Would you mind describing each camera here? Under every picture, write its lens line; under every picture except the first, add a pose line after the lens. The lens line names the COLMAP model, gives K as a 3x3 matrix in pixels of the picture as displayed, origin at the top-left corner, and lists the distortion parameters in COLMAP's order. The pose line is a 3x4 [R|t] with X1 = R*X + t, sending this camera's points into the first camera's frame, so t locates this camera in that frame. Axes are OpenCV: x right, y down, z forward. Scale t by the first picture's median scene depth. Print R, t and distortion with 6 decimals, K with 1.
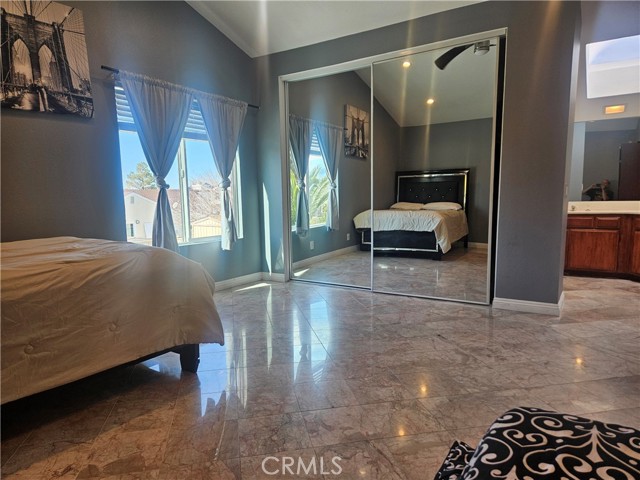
lens RADIAL K [[428.2, 0, 308.3], [0, 428.2, 253.2], [0, 0, 1]] dist [0.080842, -0.064681]
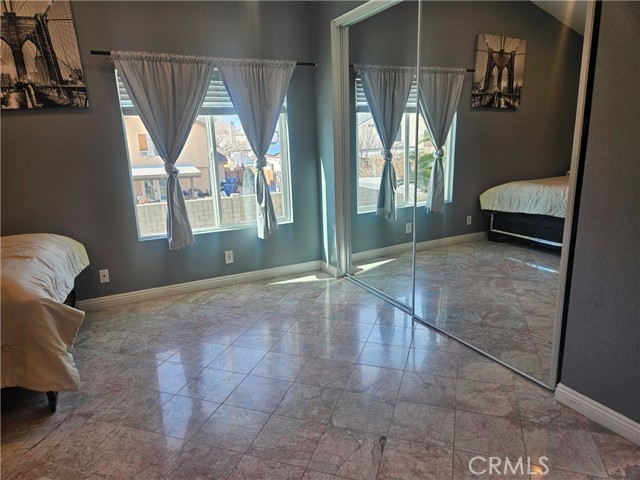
lens RADIAL K [[428.2, 0, 311.3], [0, 428.2, 243.6], [0, 0, 1]] dist [0.080842, -0.064681]
pose [[0.859721, 0.107726, -0.499274, 0.434663], [-0.044808, 0.989644, 0.136374, -0.154402], [0.508795, -0.094872, 0.855644, 0.365906]]
